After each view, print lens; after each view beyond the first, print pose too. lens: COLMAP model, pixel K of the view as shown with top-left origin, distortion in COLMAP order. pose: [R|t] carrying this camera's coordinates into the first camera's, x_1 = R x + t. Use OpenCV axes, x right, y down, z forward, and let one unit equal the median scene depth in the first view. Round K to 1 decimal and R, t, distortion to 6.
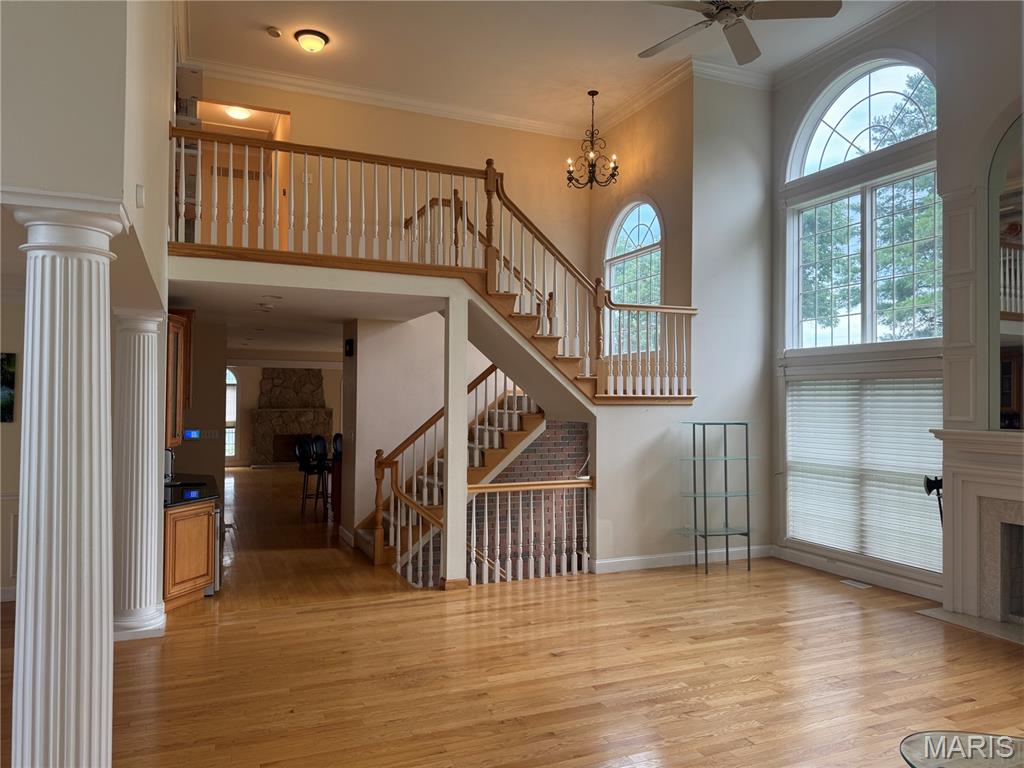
lens RADIAL K [[726.0, 0, 506.0], [0, 726.0, 385.9], [0, 0, 1]] dist [0.086066, -0.100055]
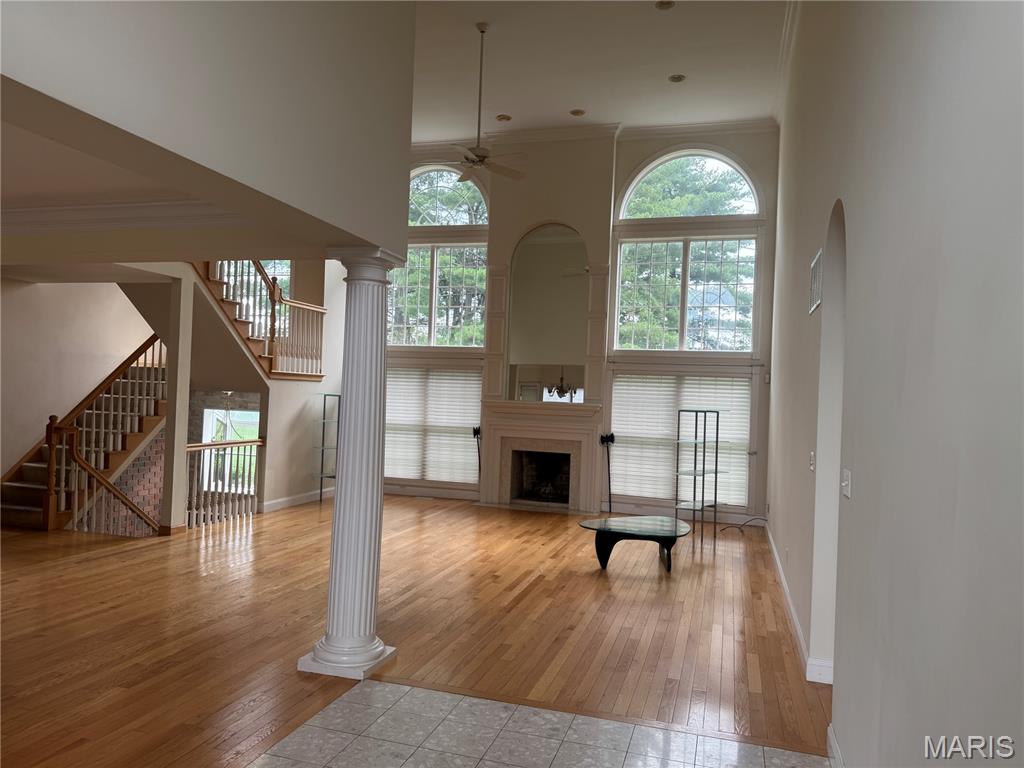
lens RADIAL K [[726.0, 0, 506.0], [0, 726.0, 385.9], [0, 0, 1]] dist [0.086066, -0.100055]
pose [[0.648906, 0.029141, 0.760310, -0.579157], [-0.047861, 0.998851, 0.002565, 0.016126], [-0.759362, -0.038054, 0.649555, -0.131129]]
